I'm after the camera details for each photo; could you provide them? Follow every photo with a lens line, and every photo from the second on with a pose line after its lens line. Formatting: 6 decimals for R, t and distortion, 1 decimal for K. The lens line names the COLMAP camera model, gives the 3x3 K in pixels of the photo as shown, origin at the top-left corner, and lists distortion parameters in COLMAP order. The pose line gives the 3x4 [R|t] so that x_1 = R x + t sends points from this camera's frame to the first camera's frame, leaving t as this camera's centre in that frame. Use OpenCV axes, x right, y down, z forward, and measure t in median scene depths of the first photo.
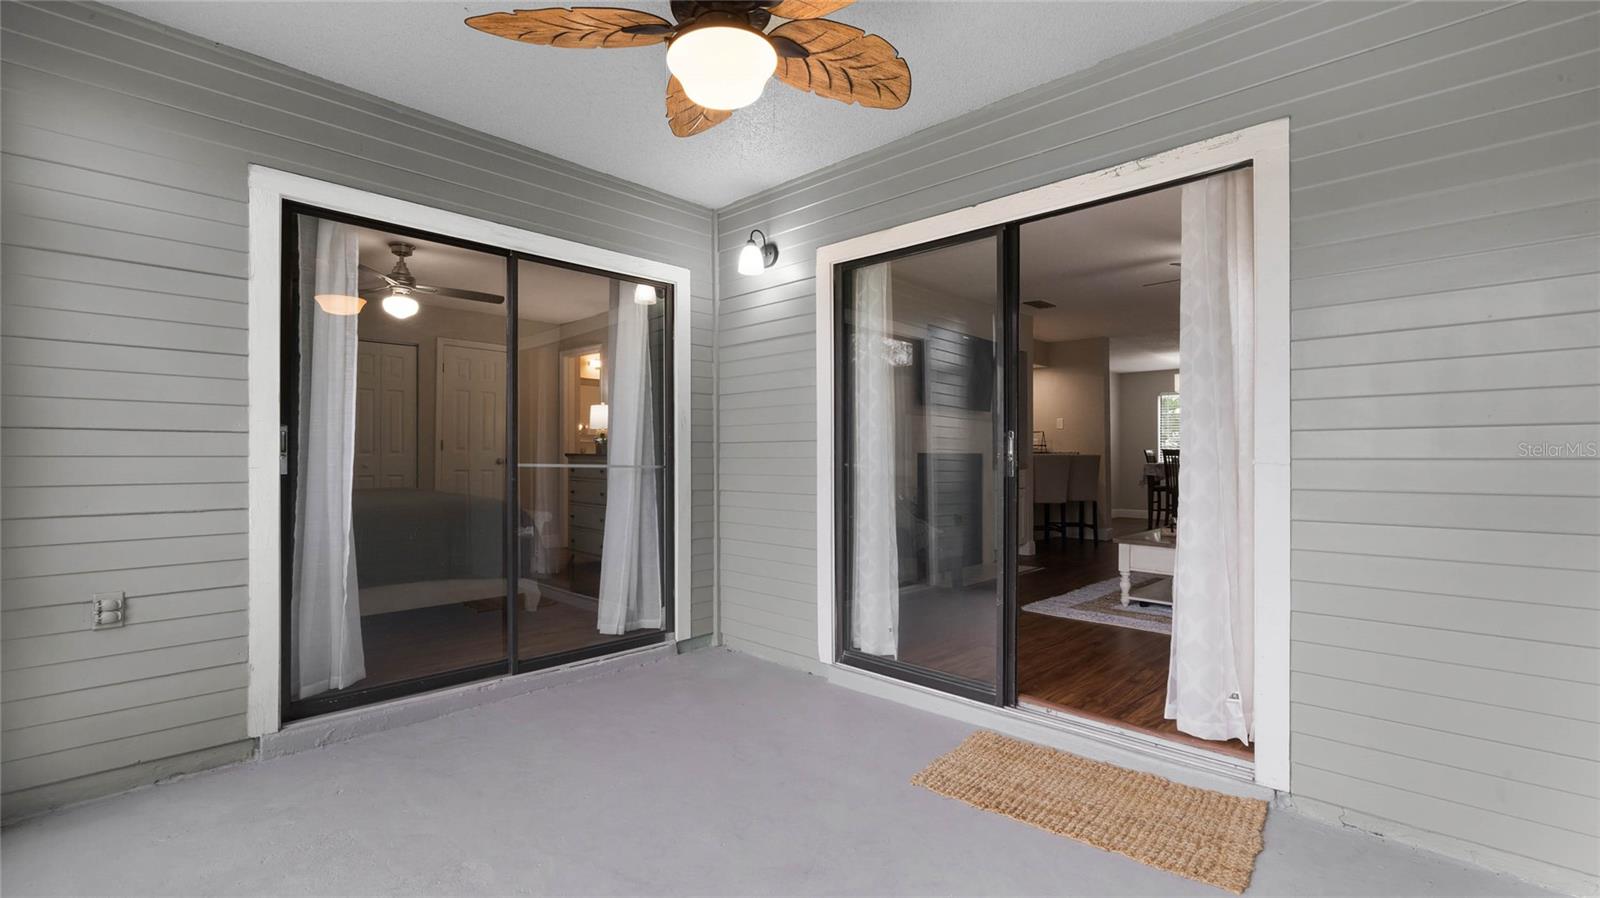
lens RADIAL K [[695.5, 0, 803.4], [0, 695.5, 448.6], [0, 0, 1]] dist [0.005237, -0.000708]
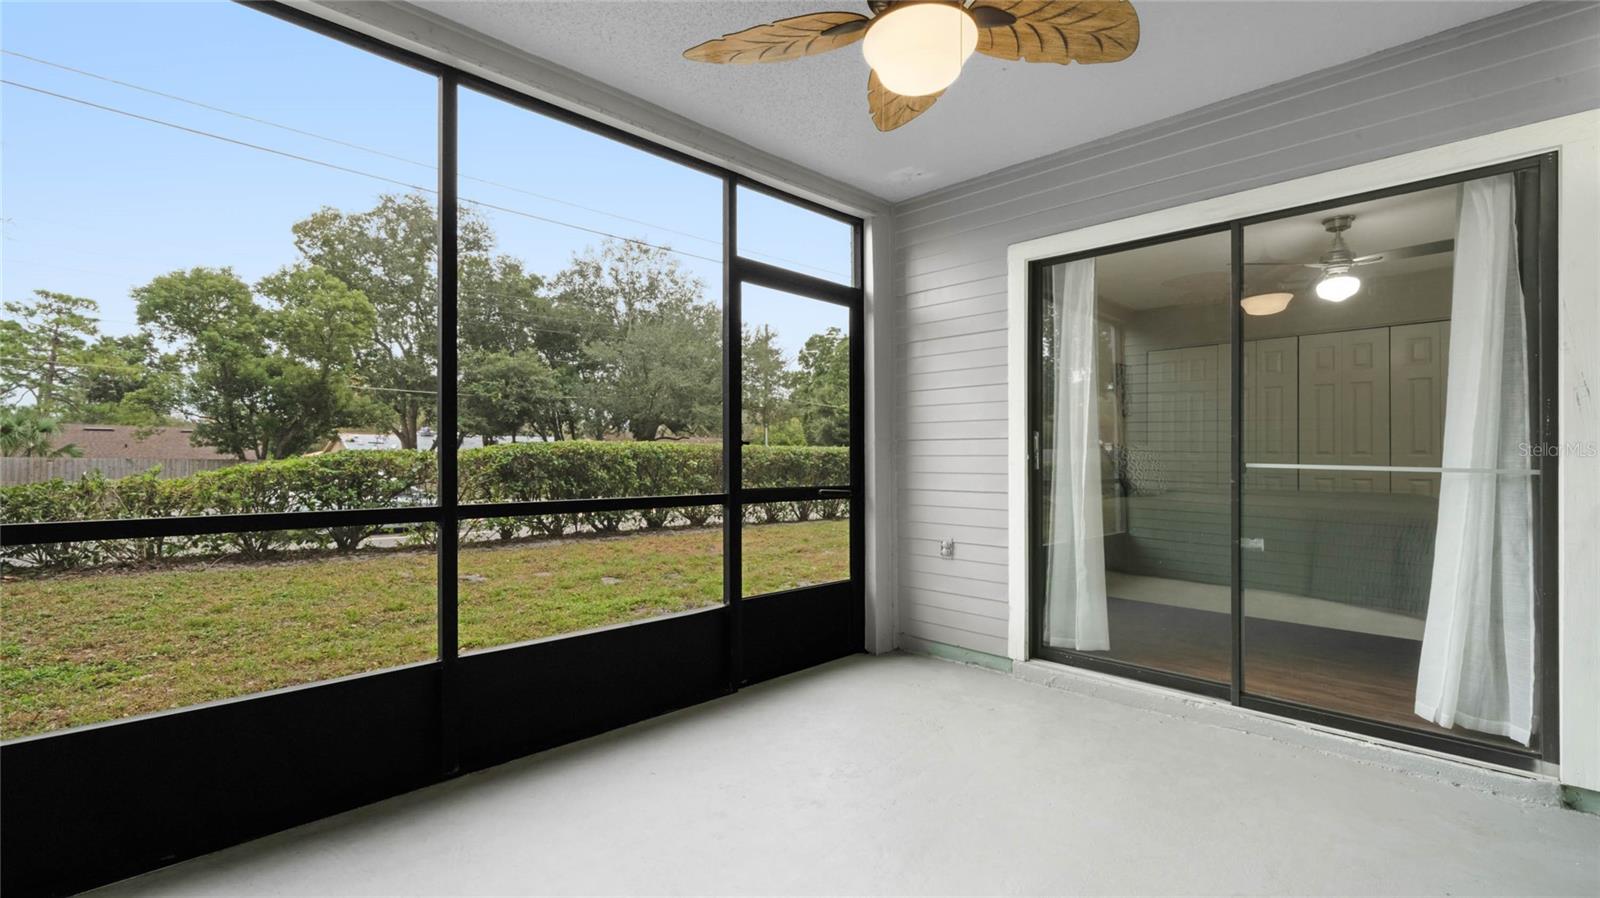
lens RADIAL K [[695.5, 0, 799.7], [0, 695.5, 451.0], [0, 0, 1]] dist [0.005237, -0.000708]
pose [[-0.015222, -0.012051, -0.999812, 0.457950], [0.009722, 0.999878, -0.012200, 0.011441], [0.999837, -0.009906, -0.015103, 0.459509]]
